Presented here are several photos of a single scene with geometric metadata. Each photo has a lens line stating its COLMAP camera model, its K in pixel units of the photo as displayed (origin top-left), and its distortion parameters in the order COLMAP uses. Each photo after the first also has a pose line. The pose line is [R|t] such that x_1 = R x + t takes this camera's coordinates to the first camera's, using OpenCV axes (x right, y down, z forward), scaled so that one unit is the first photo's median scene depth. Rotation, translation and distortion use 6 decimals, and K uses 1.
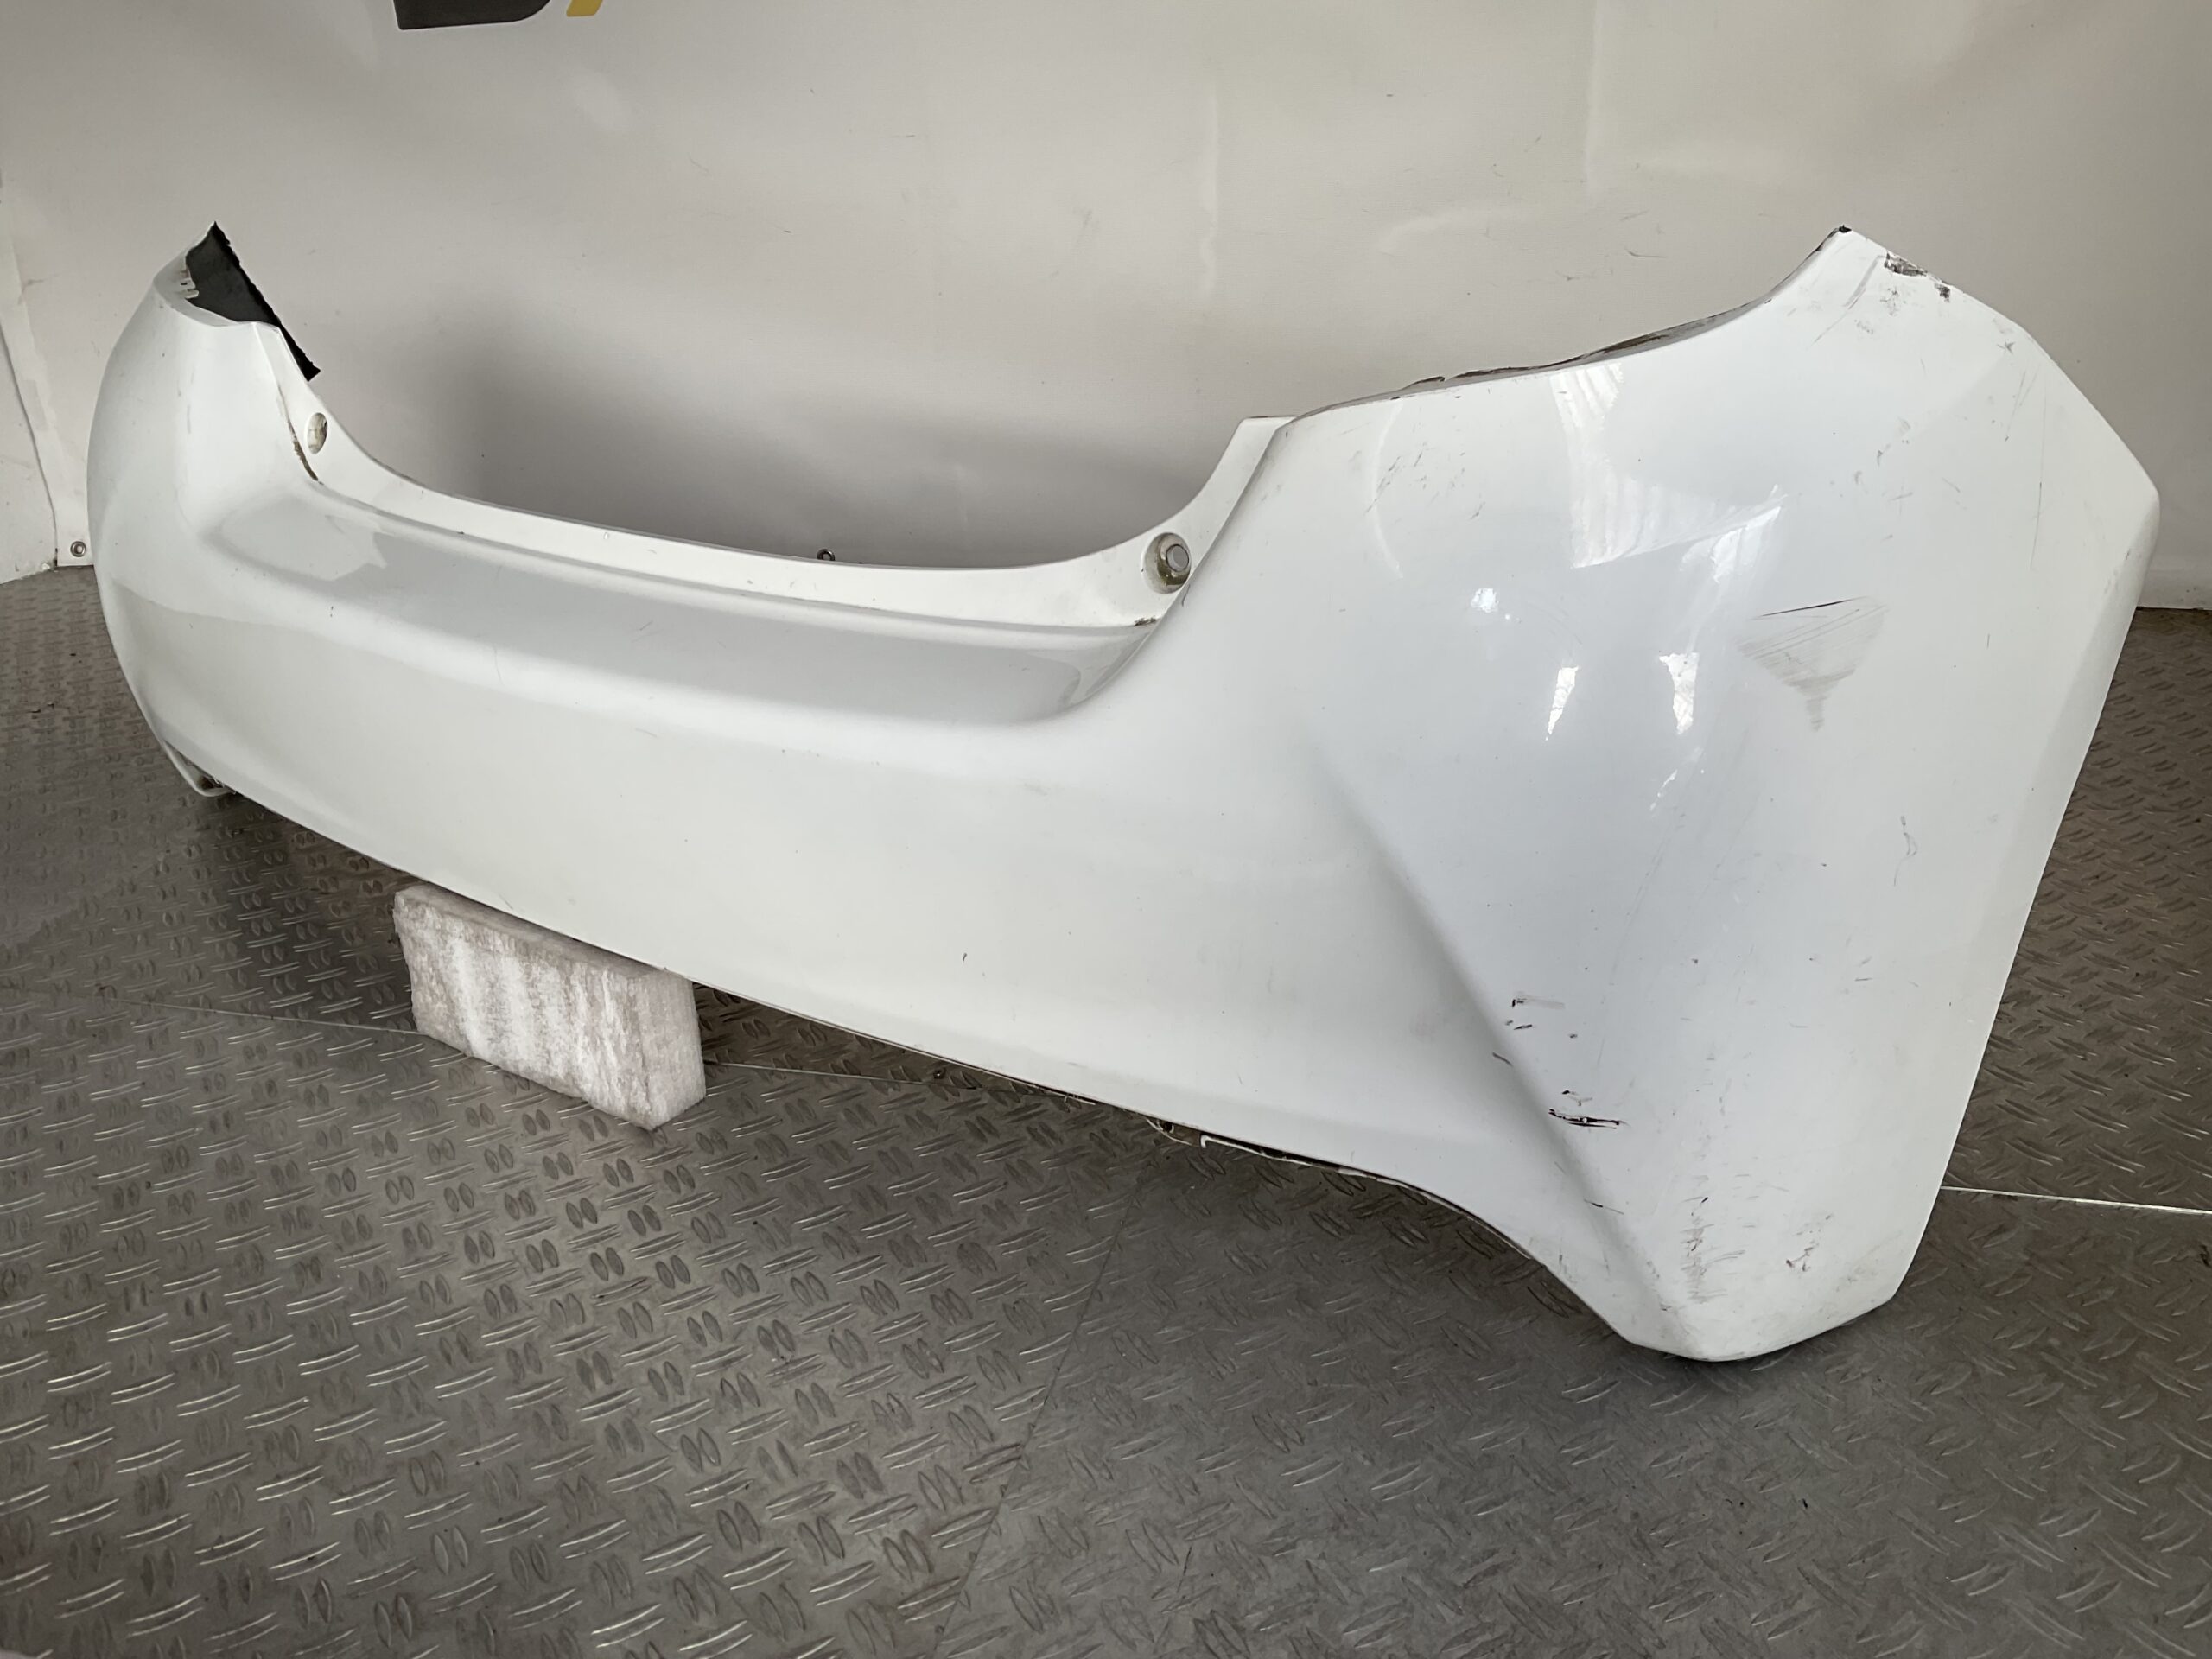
lens RADIAL K [[1530.3, 0, 1106.0], [0, 1530.3, 829.5], [0, 0, 1]] dist [0.020044, -0.038719]
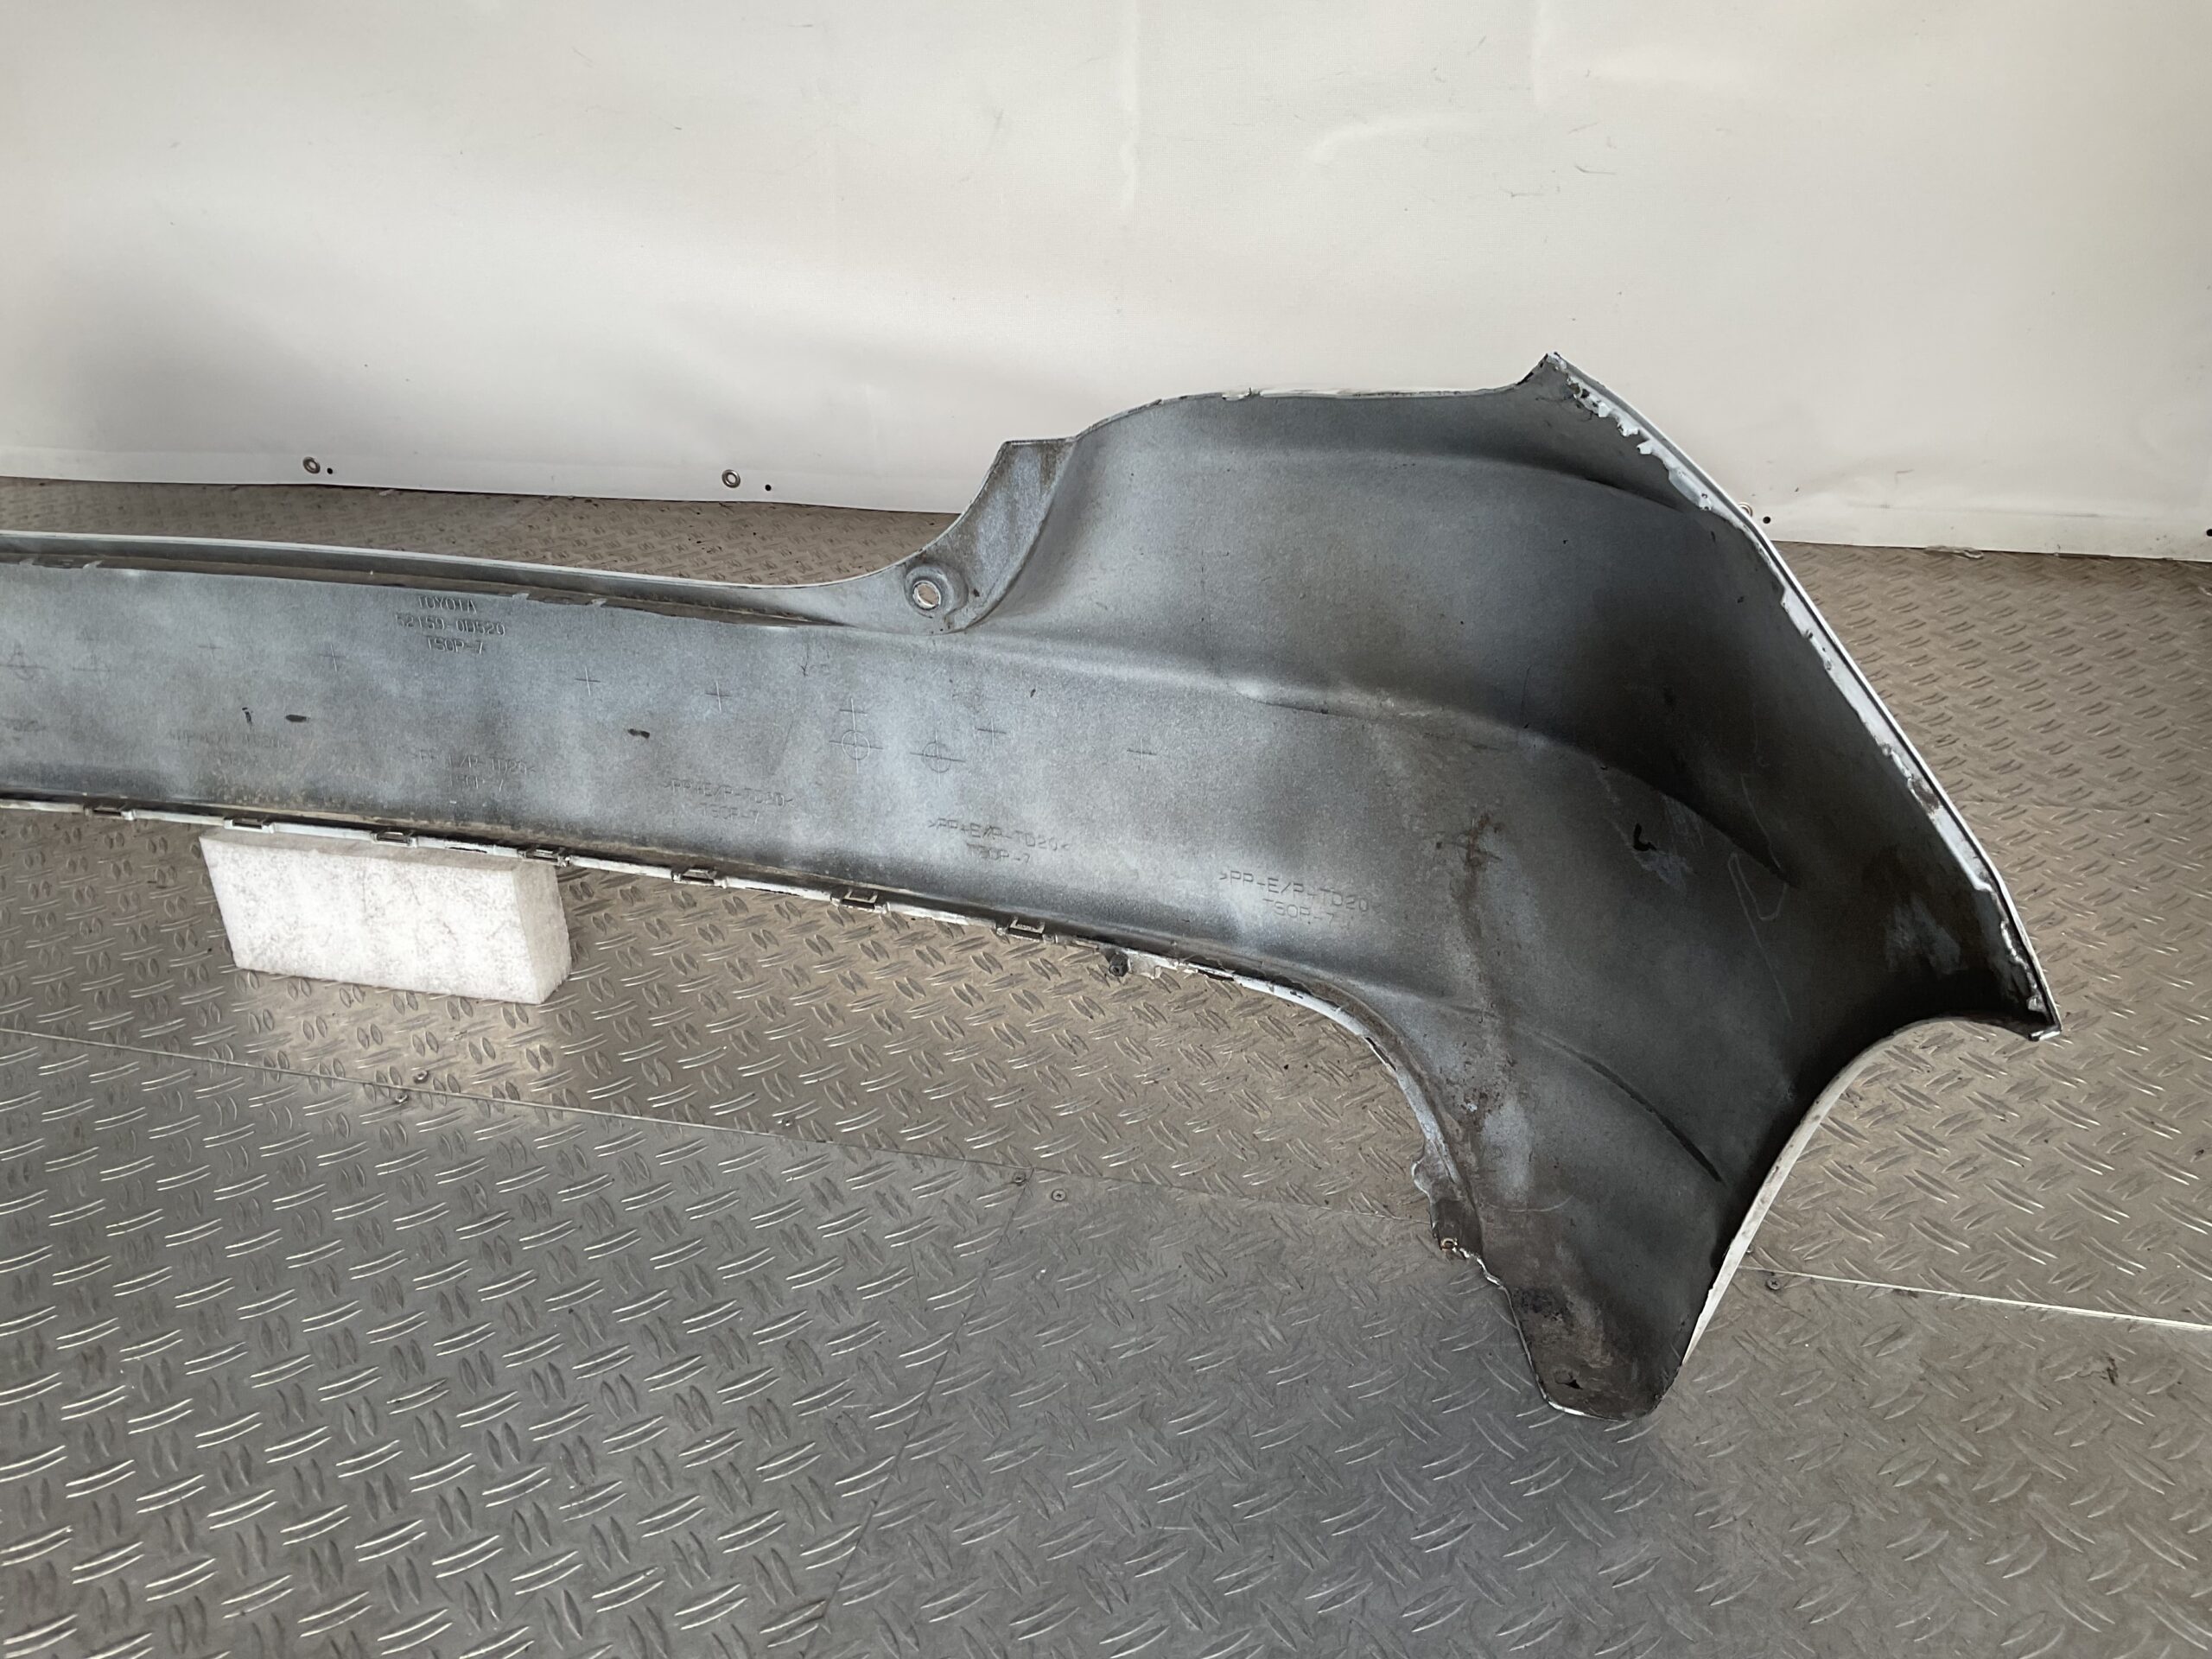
lens RADIAL K [[1530.3, 0, 1106.0], [0, 1530.3, 829.5], [0, 0, 1]] dist [0.020044, -0.038719]
pose [[0.999901, -0.001408, 0.014018, 0.091673], [0.000164, 0.996088, 0.088362, -0.129140], [-0.014087, -0.088351, 0.995990, 0.107252]]
